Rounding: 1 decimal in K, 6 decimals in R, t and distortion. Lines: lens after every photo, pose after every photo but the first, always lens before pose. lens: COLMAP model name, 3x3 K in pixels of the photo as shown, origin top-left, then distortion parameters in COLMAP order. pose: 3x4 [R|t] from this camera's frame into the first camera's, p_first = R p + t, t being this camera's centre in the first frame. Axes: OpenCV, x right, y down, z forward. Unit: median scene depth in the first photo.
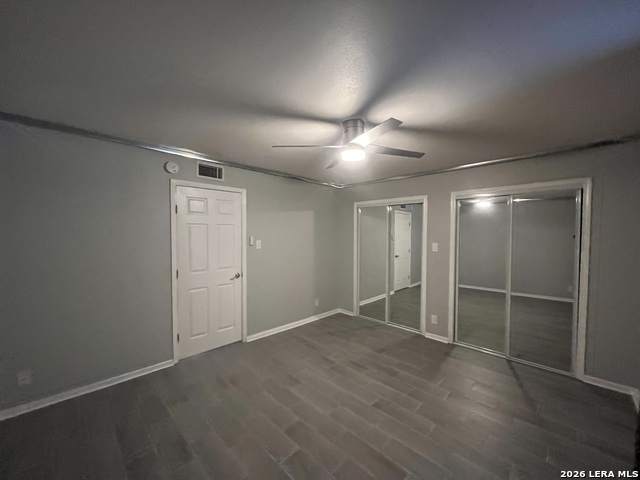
lens RADIAL K [[256.1, 0, 319.3], [0, 256.1, 240.5], [0, 0, 1]] dist [-0.002784, -0.000456]
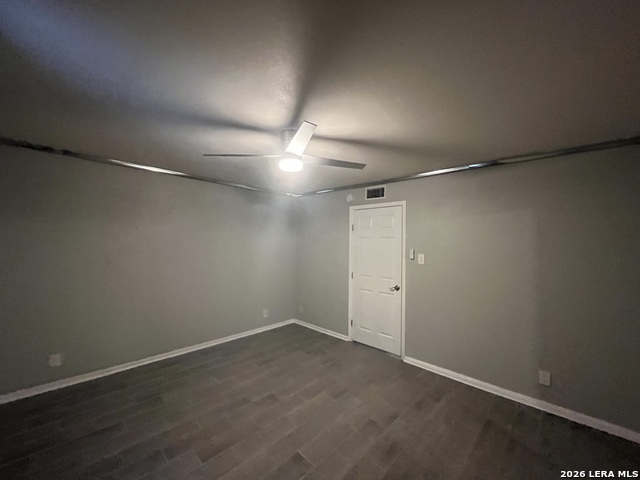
lens RADIAL K [[256.1, 0, 319.3], [0, 256.1, 240.5], [0, 0, 1]] dist [-0.002784, -0.000456]
pose [[0.023006, -0.020319, -0.999529, 0.689227], [-0.037569, 0.999070, -0.021174, -0.016682], [0.999029, 0.038039, 0.022221, 0.677024]]
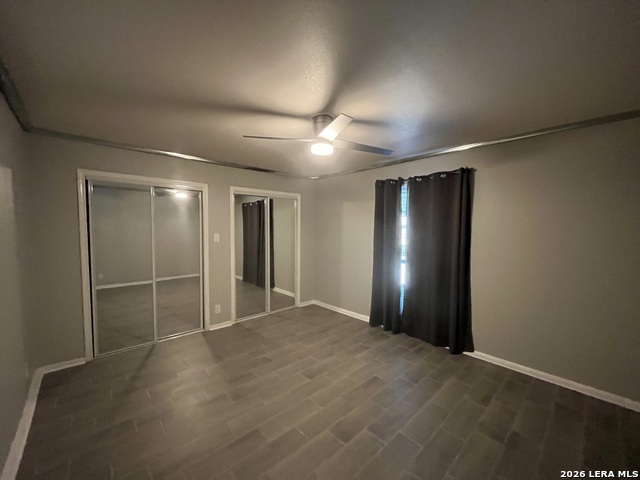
lens RADIAL K [[256.1, 0, 319.3], [0, 256.1, 240.5], [0, 0, 1]] dist [-0.002784, -0.000456]
pose [[0.058401, -0.061392, 0.996404, -0.568051], [0.023334, 0.997919, 0.060118, -0.015516], [-0.998020, 0.019739, 0.059712, 0.580586]]
